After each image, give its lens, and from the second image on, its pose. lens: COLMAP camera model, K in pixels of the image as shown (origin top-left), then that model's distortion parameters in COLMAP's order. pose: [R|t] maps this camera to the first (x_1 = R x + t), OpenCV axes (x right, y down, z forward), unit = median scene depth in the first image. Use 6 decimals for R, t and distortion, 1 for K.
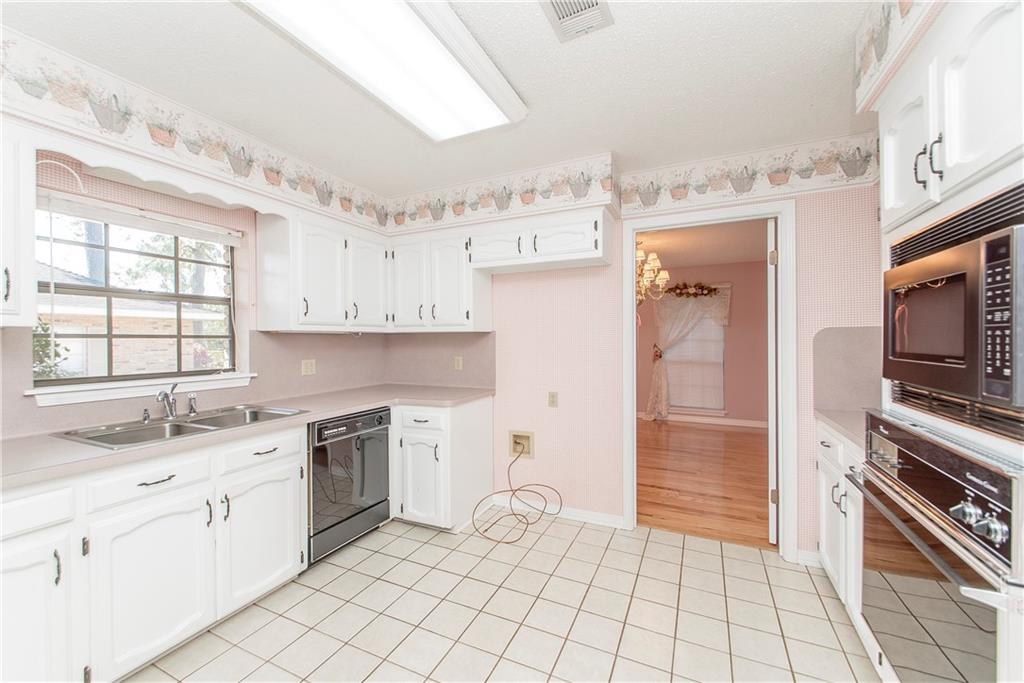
lens RADIAL K [[405.9, 0, 485.3], [0, 405.9, 334.8], [0, 0, 1]] dist [0.011143, -0.000234]
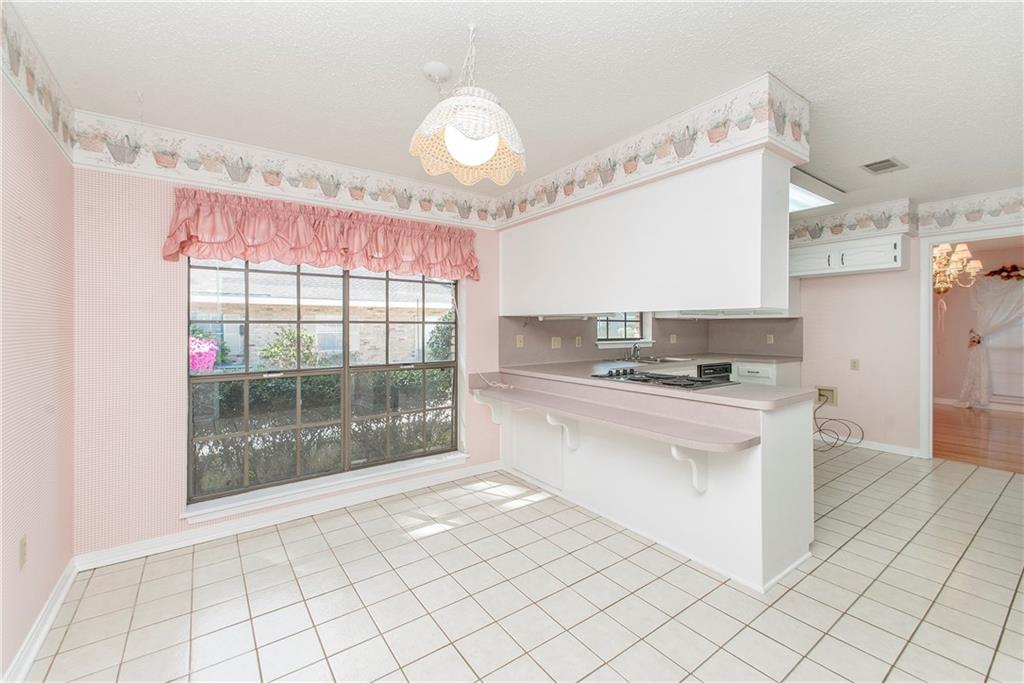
lens RADIAL K [[420.8, 0, 507.4], [0, 420.8, 327.2], [0, 0, 1]] dist [0.001905, -0.000373]
pose [[0.891720, 0.003312, -0.452575, -0.241151], [0.002096, 0.999932, 0.011447, 0.008143], [0.452582, -0.011156, 0.891653, -0.834789]]
